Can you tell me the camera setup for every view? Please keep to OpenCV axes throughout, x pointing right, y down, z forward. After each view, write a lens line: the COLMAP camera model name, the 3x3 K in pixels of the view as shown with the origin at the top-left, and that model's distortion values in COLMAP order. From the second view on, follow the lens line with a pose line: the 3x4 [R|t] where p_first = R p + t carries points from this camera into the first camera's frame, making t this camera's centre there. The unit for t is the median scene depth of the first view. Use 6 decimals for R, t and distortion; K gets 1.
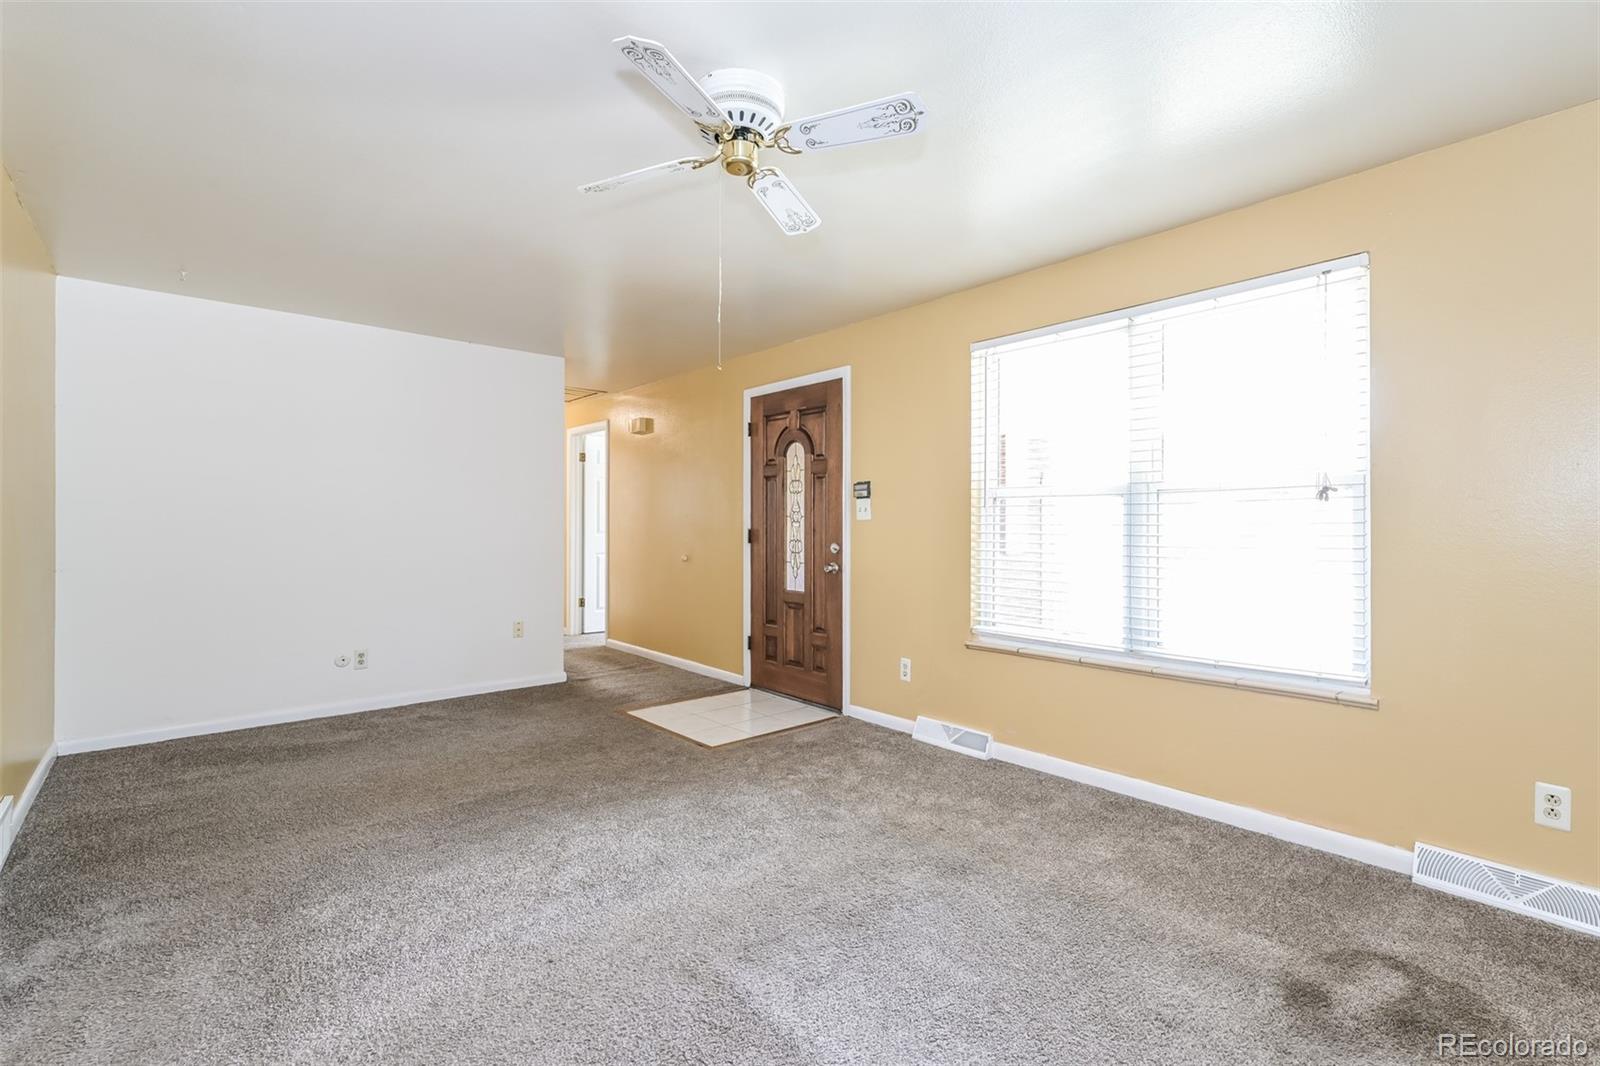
lens RADIAL K [[721.5, 0, 797.3], [0, 721.5, 519.3], [0, 0, 1]] dist [0.001678, 0.001521]
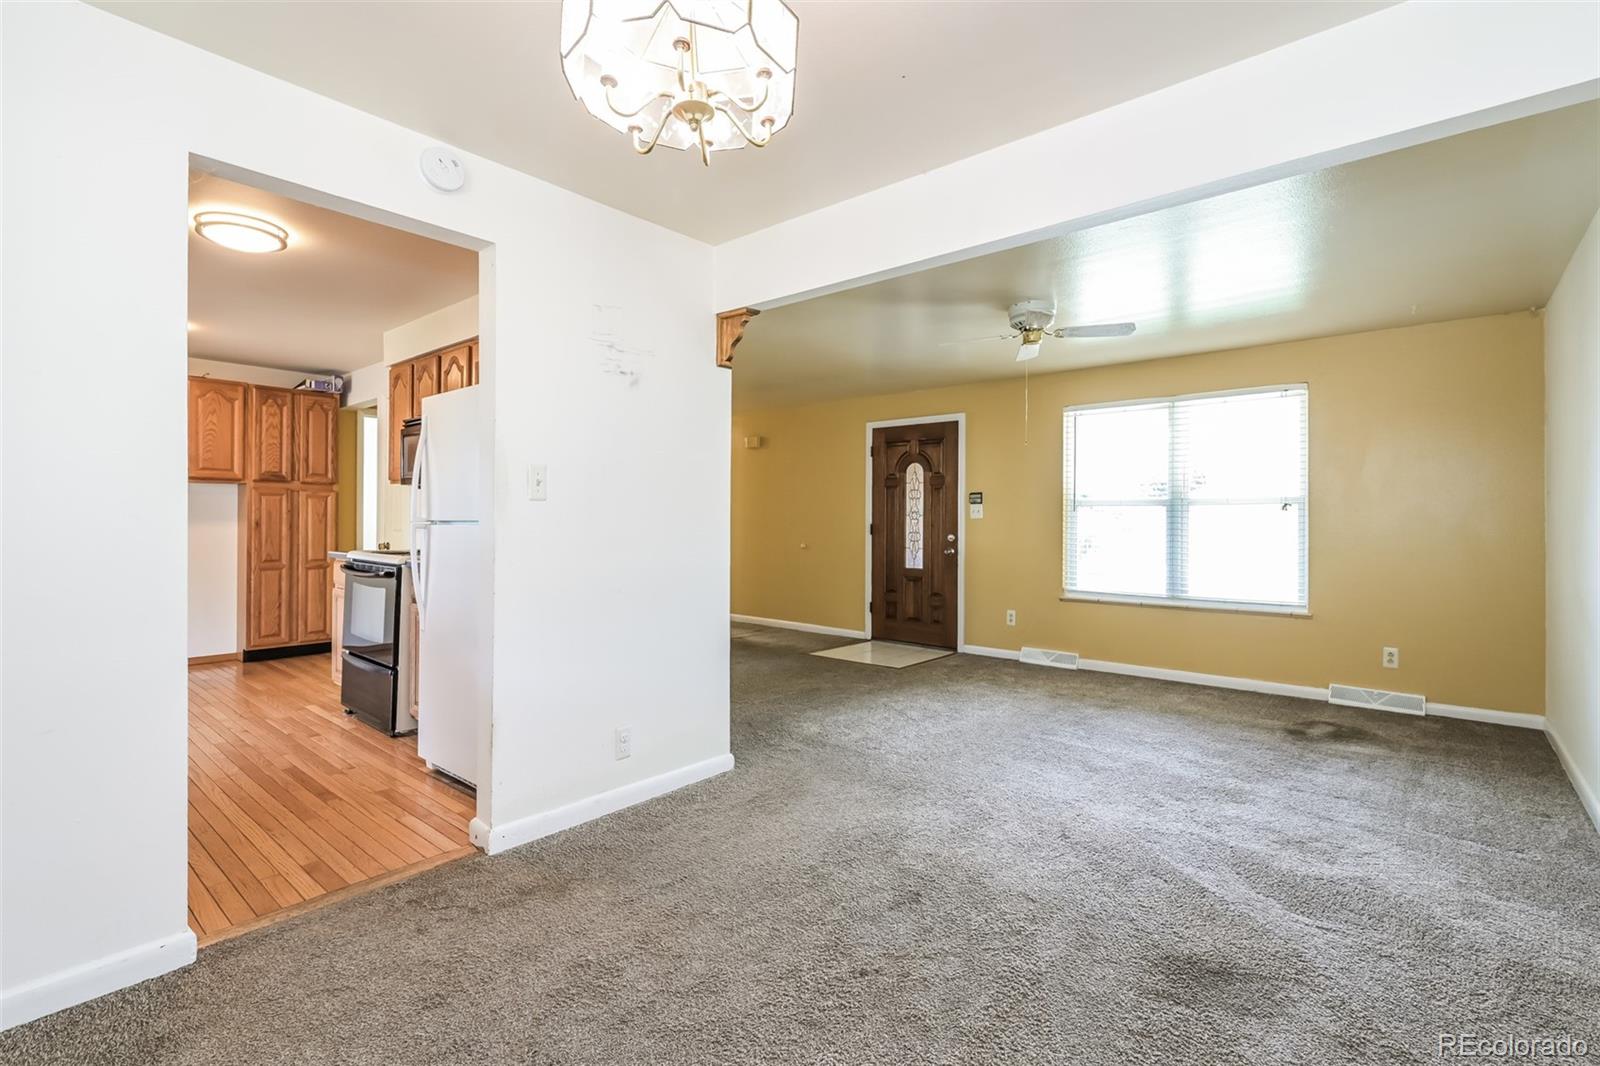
lens RADIAL K [[721.5, 0, 809.3], [0, 721.5, 513.1], [0, 0, 1]] dist [0.001678, 0.001521]
pose [[0.990076, 0.007598, 0.140330, -0.430772], [-0.007139, 0.999967, -0.003773, -0.002004], [-0.140354, 0.002734, 0.990098, -0.391267]]
